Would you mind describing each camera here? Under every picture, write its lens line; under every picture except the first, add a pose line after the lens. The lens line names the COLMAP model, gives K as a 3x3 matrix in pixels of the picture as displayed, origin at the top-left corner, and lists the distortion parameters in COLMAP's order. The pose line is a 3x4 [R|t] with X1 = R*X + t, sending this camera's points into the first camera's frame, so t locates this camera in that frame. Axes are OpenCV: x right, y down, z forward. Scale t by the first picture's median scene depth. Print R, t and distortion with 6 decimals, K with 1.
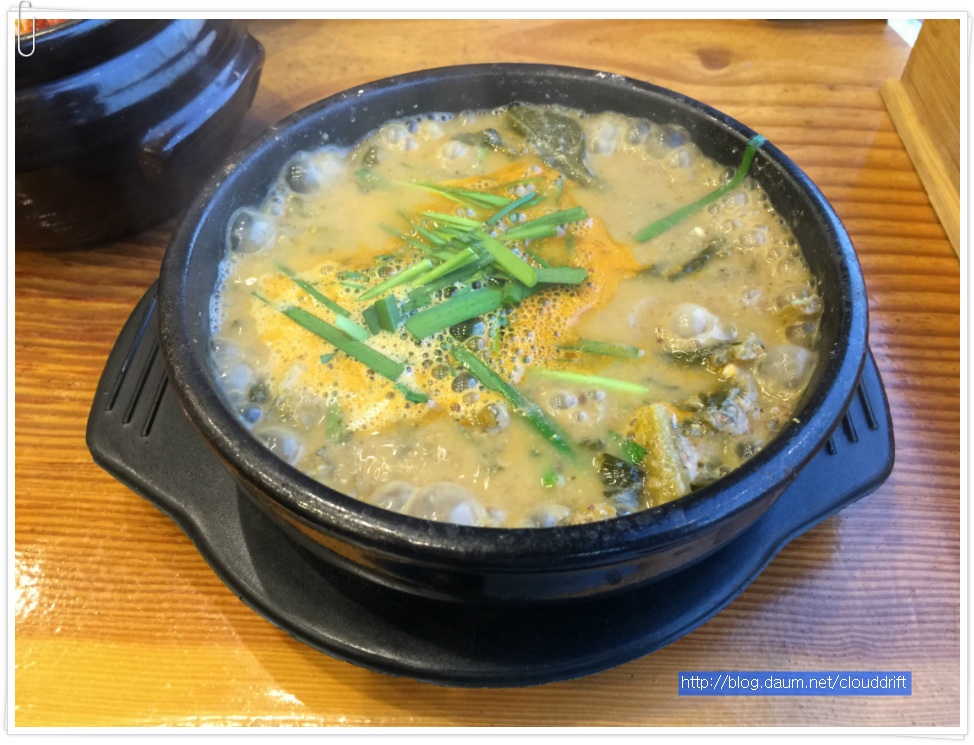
lens RADIAL K [[835.0, 0, 487.0], [0, 835.0, 372.5], [0, 0, 1]] dist [-0.008368, -0.022813]
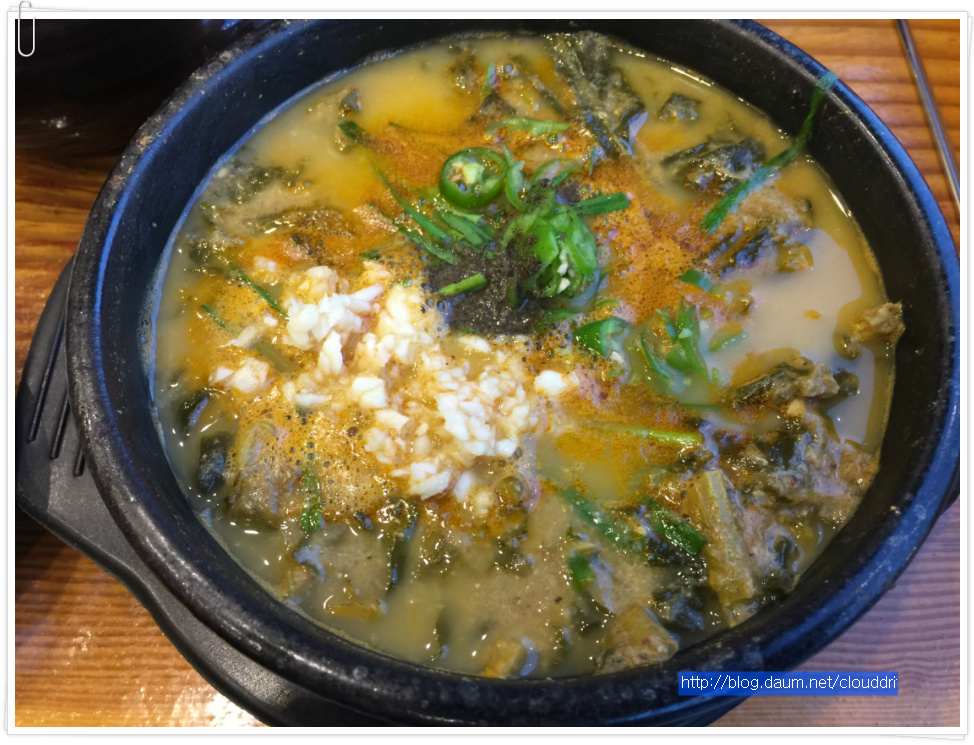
lens RADIAL K [[835.0, 0, 487.0], [0, 835.0, 372.5], [0, 0, 1]] dist [-0.008368, -0.022813]
pose [[0.998790, -0.037970, 0.031252, -0.027593], [0.030580, 0.977230, 0.209965, -0.188978], [-0.038513, -0.208756, 0.977209, 0.202837]]
